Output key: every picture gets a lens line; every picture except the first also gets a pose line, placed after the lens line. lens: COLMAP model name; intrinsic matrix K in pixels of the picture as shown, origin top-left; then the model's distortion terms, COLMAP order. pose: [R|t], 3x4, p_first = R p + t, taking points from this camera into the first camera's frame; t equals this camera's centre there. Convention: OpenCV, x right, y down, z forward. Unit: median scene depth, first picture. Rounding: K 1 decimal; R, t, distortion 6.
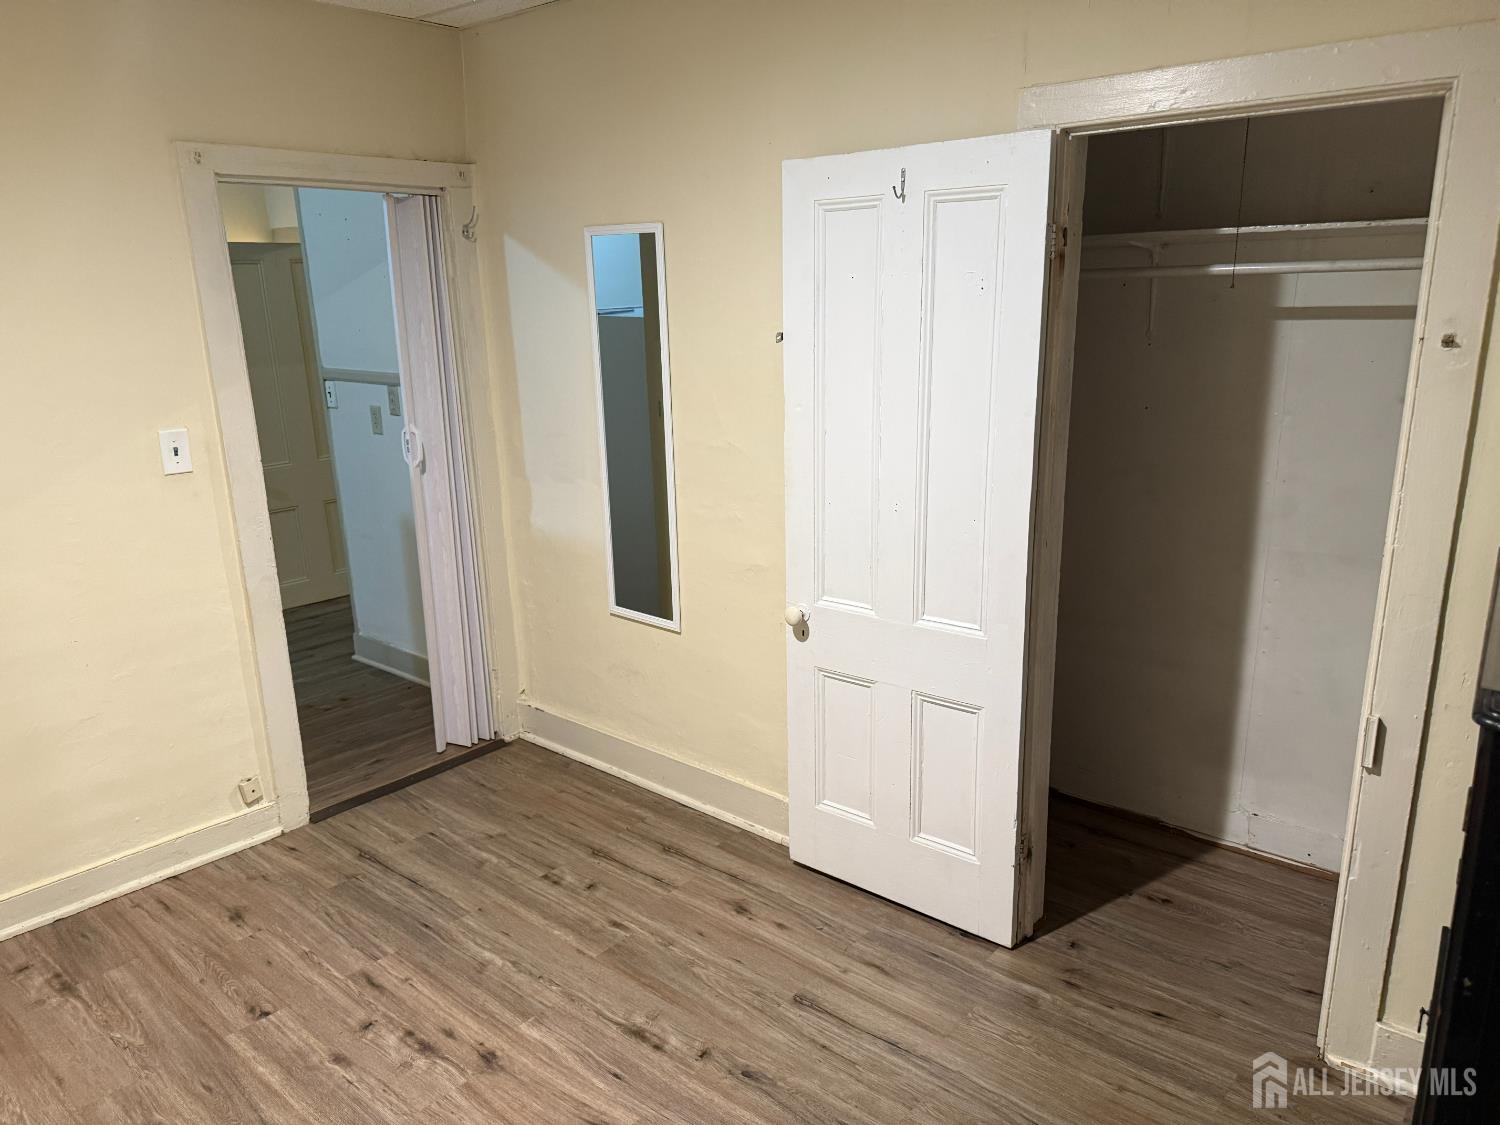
lens RADIAL K [[1099.0, 0, 768.4], [0, 1099.0, 575.2], [0, 0, 1]] dist [0.175022, -0.193245]
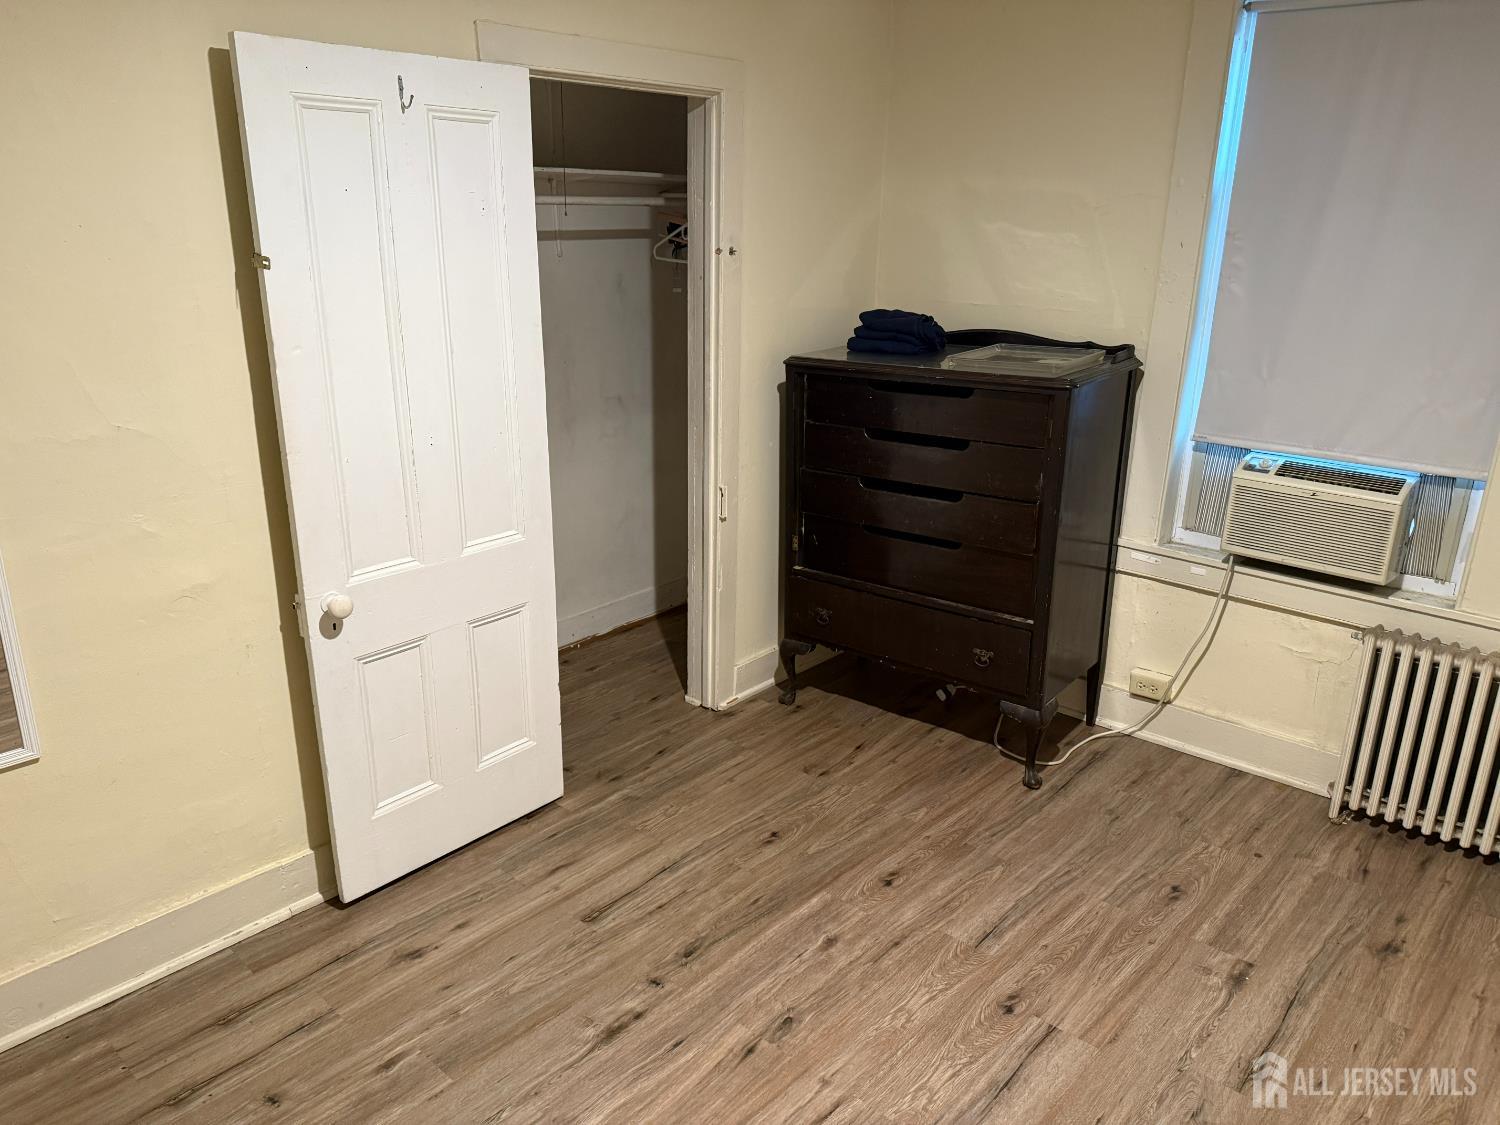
lens RADIAL K [[1045.8, 0, 732.8], [0, 1045.8, 557.8], [0, 0, 1]] dist [0.128378, -0.157177]
pose [[0.048334, -0.284467, 0.957467, -0.820206], [0.258511, 0.929488, 0.263104, -0.149628], [-0.964798, 0.234798, 0.118464, 0.708844]]
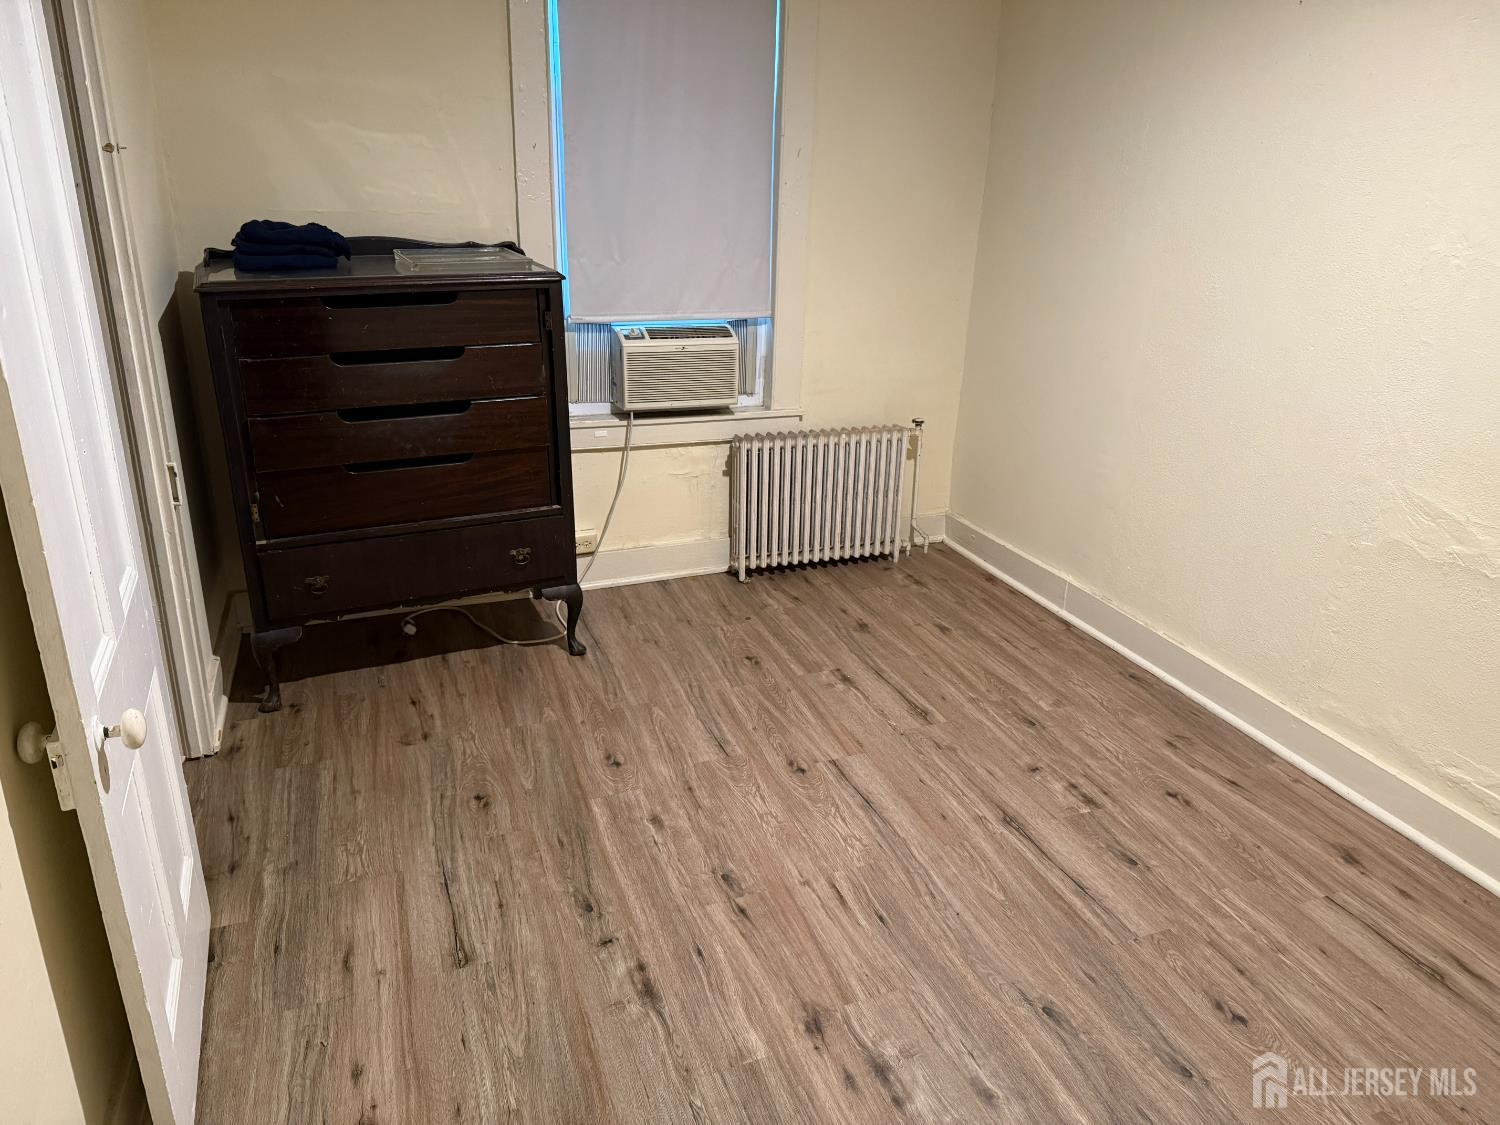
lens RADIAL K [[1045.8, 0, 732.8], [0, 1045.8, 557.8], [0, 0, 1]] dist [0.128378, -0.157177]
pose [[-0.858238, -0.164434, 0.486198, -0.501406], [0.147481, 0.828331, 0.540478, -0.283628], [-0.491606, 0.535564, -0.686655, 1.332372]]
